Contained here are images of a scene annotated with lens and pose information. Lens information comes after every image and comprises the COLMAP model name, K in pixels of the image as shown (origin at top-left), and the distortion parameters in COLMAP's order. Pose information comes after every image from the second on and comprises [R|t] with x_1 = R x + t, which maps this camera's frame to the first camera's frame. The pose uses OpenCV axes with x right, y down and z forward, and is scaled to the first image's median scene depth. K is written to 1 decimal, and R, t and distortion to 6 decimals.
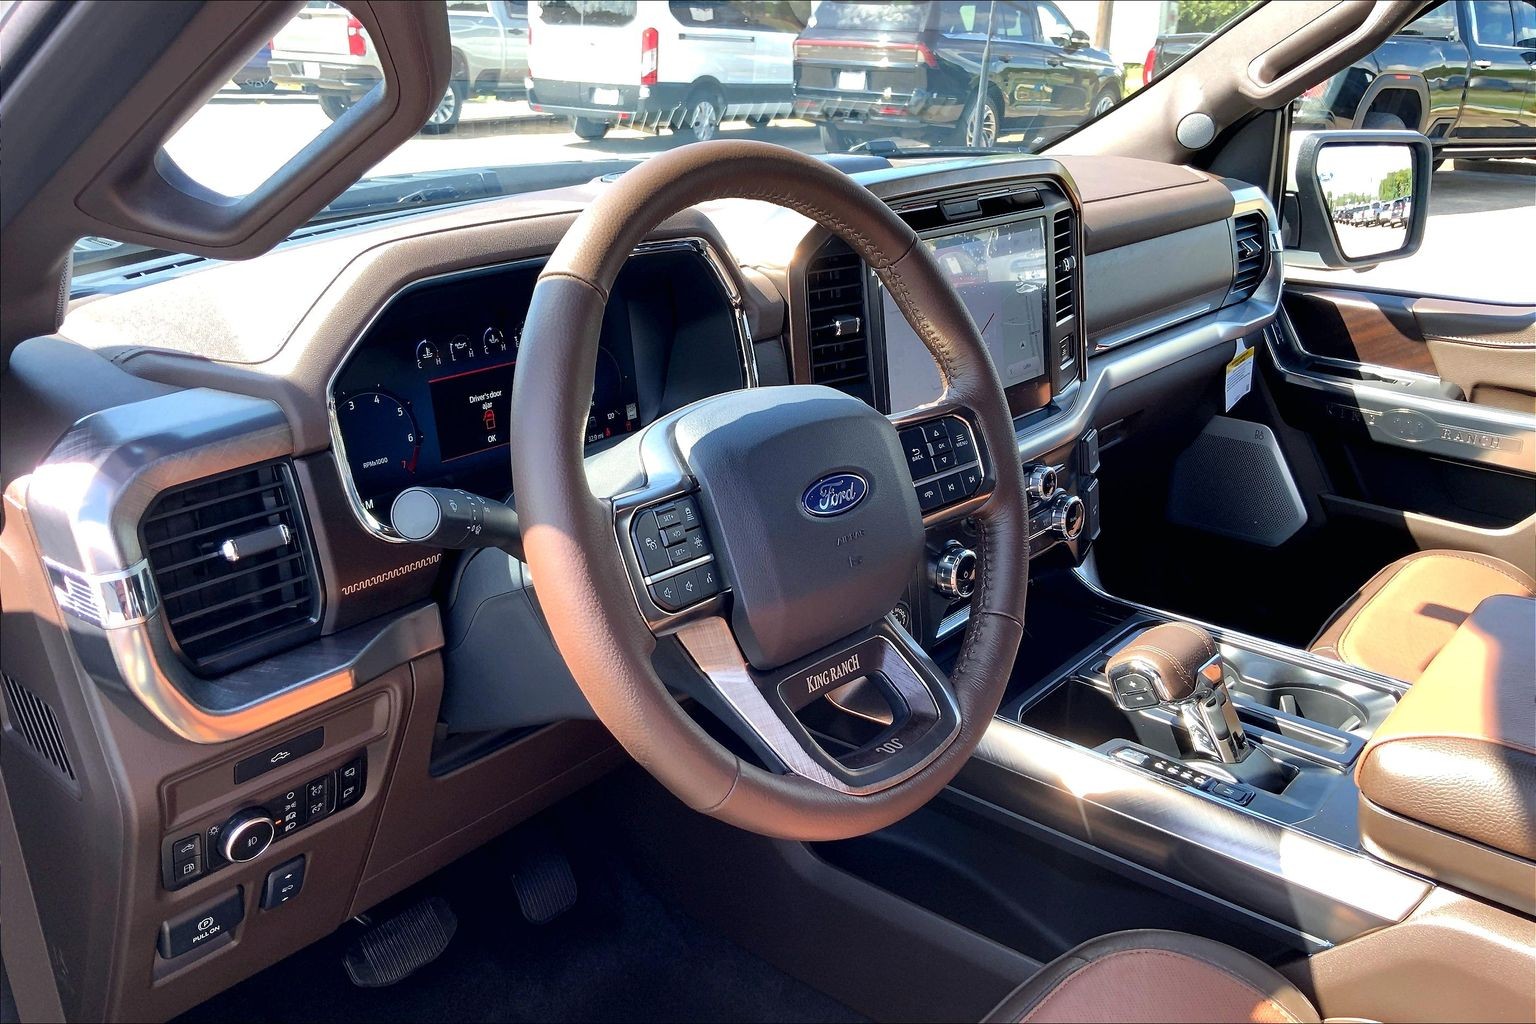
lens RADIAL K [[1317.4, 0, 768.0], [0, 1317.4, 512.0], [0, 0, 1]] dist [0.035181, -0.009003]
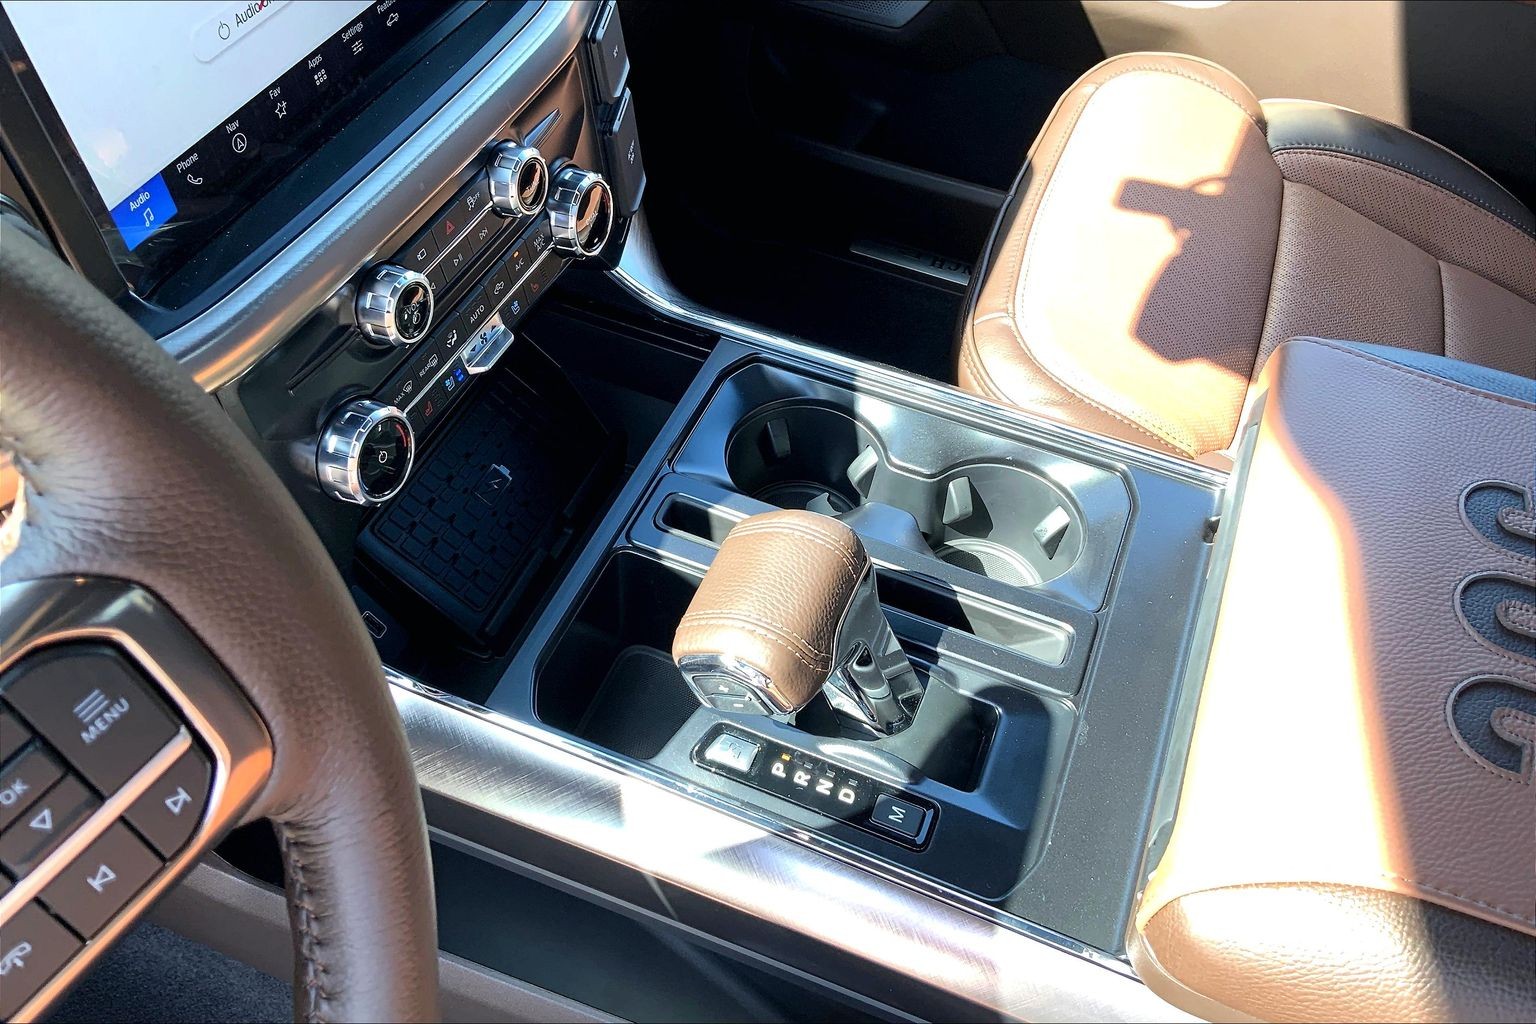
lens RADIAL K [[1317.4, 0, 768.0], [0, 1317.4, 512.0], [0, 0, 1]] dist [0.035181, -0.009003]
pose [[0.947216, -0.198888, 0.251448, 0.158050], [0.045735, 0.860117, 0.508043, -0.174806], [-0.317318, -0.469726, 0.823812, 0.542933]]
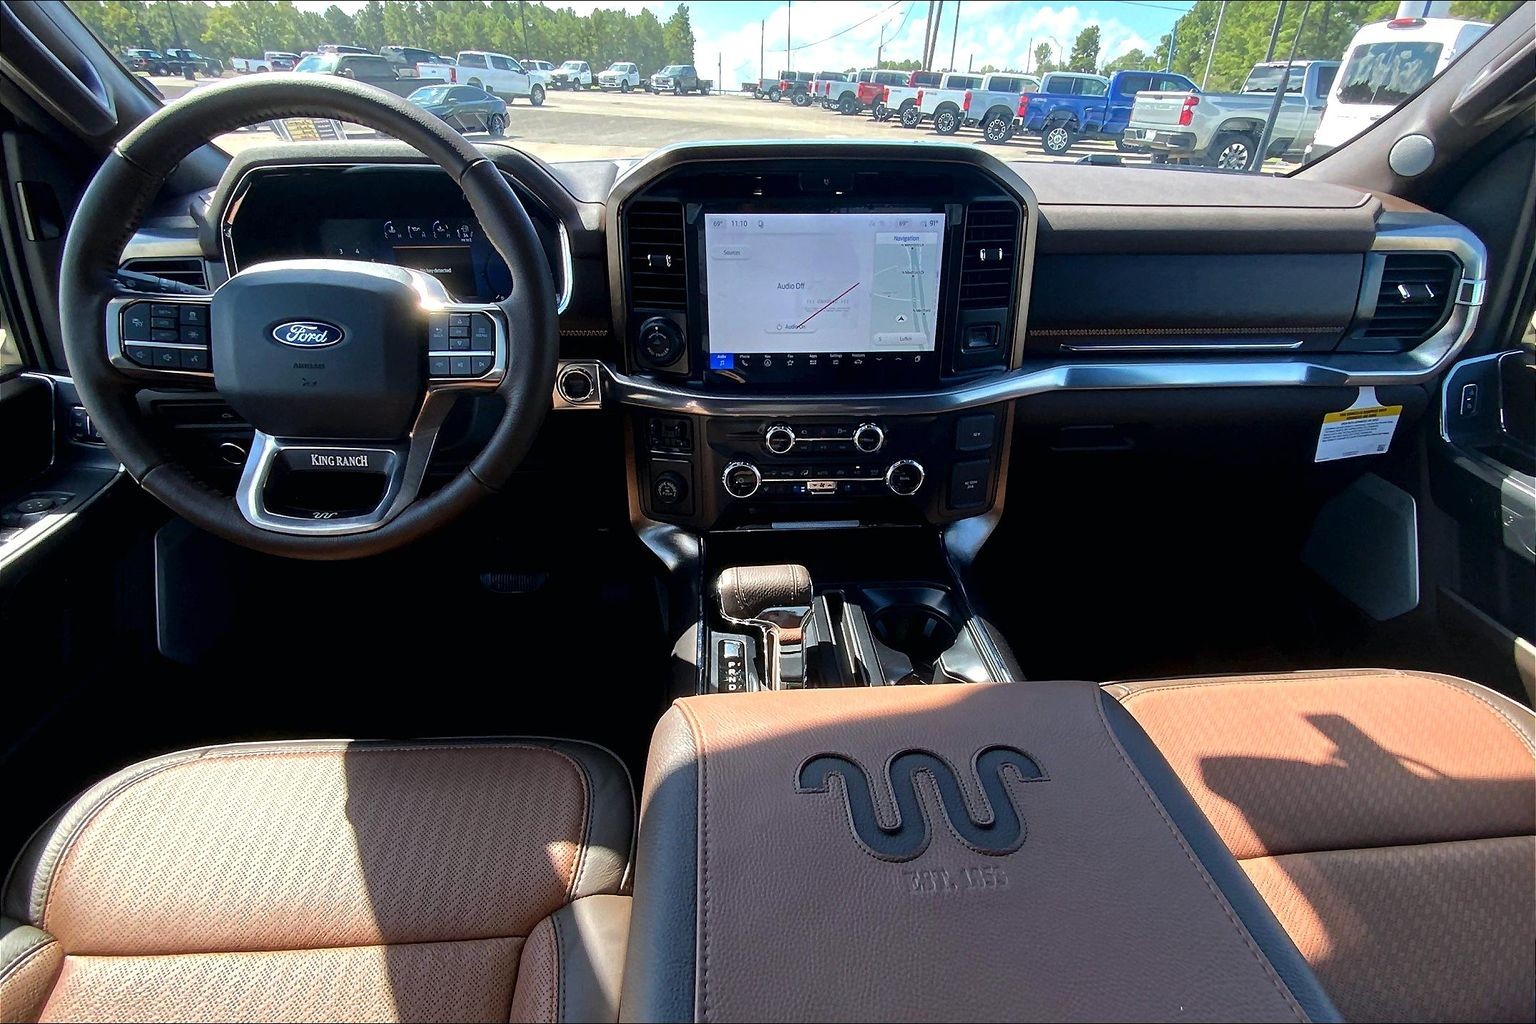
lens RADIAL K [[744.5, 0, 768.0], [0, 744.5, 512.0], [0, 0, 1]] dist [-0.005348, -0.000384]
pose [[0.678131, 0.349873, -0.646318, 0.655189], [-0.254311, 0.936796, 0.240289, -0.102662], [0.689539, 0.001418, 0.724247, 0.487606]]
